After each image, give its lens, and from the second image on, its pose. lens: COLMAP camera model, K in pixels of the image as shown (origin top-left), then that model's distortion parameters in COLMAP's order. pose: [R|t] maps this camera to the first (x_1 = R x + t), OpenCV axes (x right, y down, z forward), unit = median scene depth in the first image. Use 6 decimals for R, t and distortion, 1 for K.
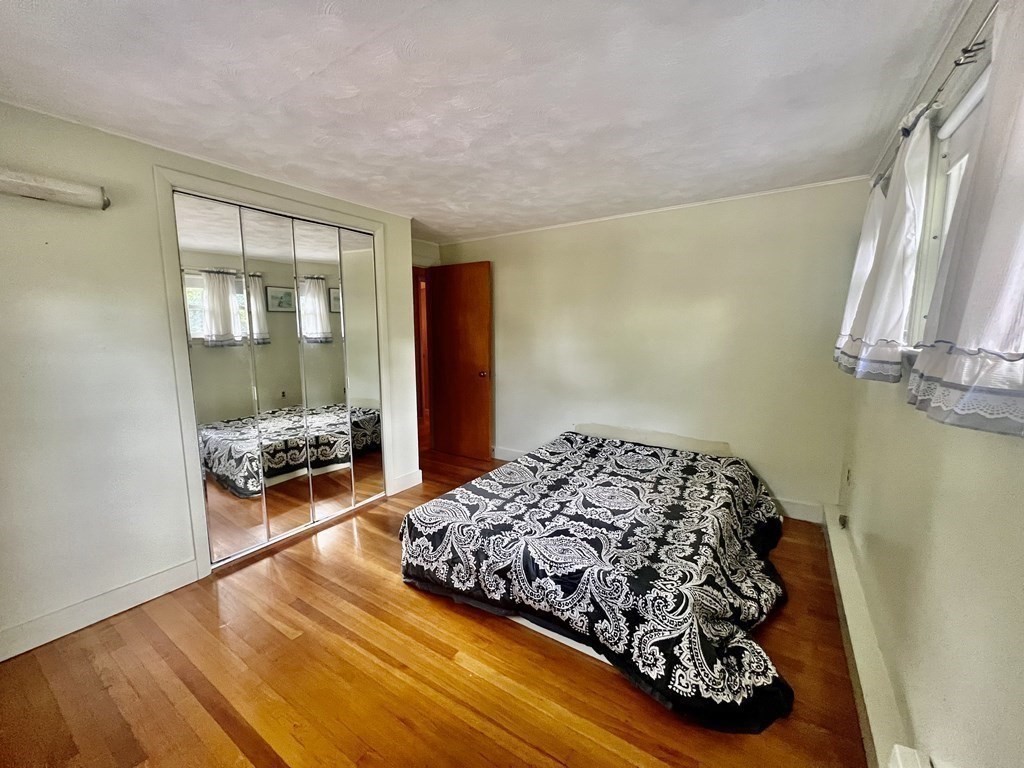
lens RADIAL K [[409.5, 0, 513.6], [0, 409.5, 387.9], [0, 0, 1]] dist [-0.001299, 0.001374]
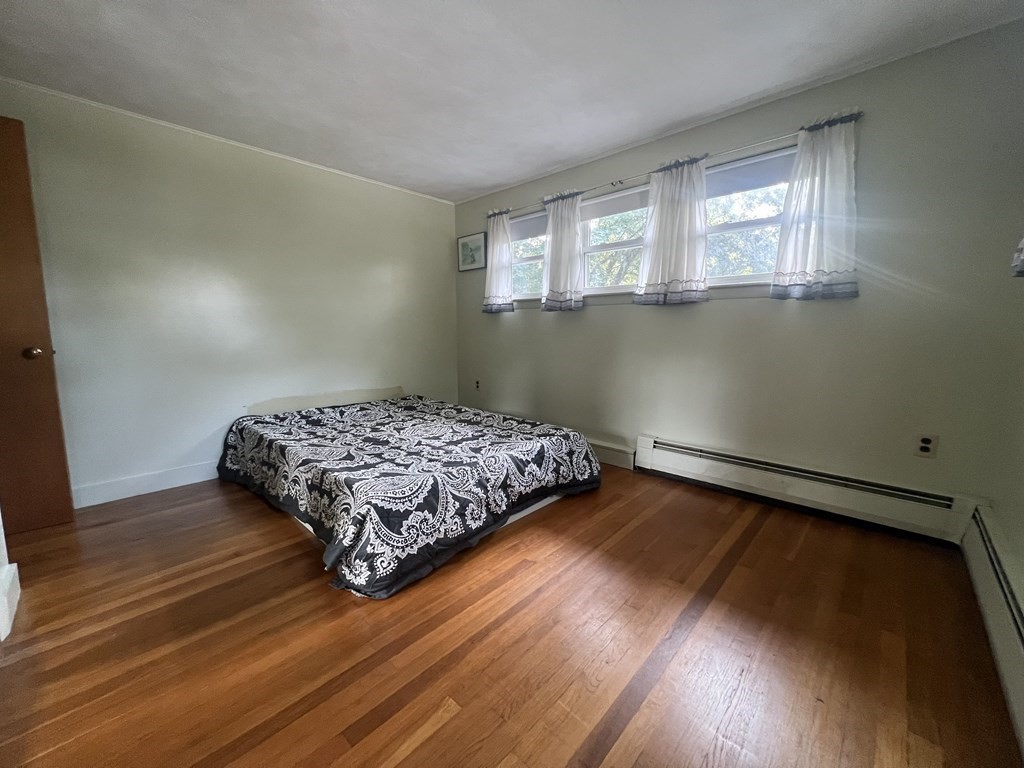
lens RADIAL K [[409.5, 0, 514.0], [0, 409.5, 380.1], [0, 0, 1]] dist [-0.001299, 0.001374]
pose [[0.170347, -0.115535, 0.978588, -0.885364], [0.139814, 0.985889, 0.092059, 0.070237], [-0.975415, 0.121138, 0.184096, 0.619530]]
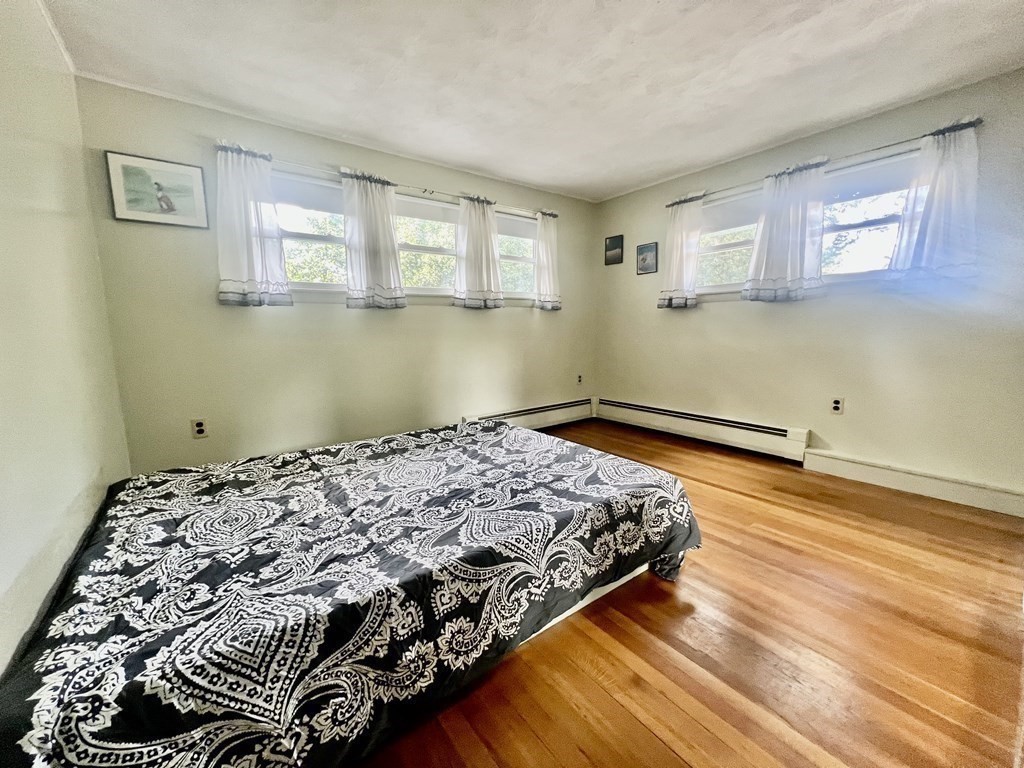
lens RADIAL K [[409.5, 0, 513.1], [0, 409.5, 377.6], [0, 0, 1]] dist [-0.001299, 0.001374]
pose [[-0.943453, -0.021787, 0.330791, -0.220345], [0.066711, 0.964948, 0.253822, -0.107832], [-0.324726, 0.261536, -0.908929, 1.806229]]
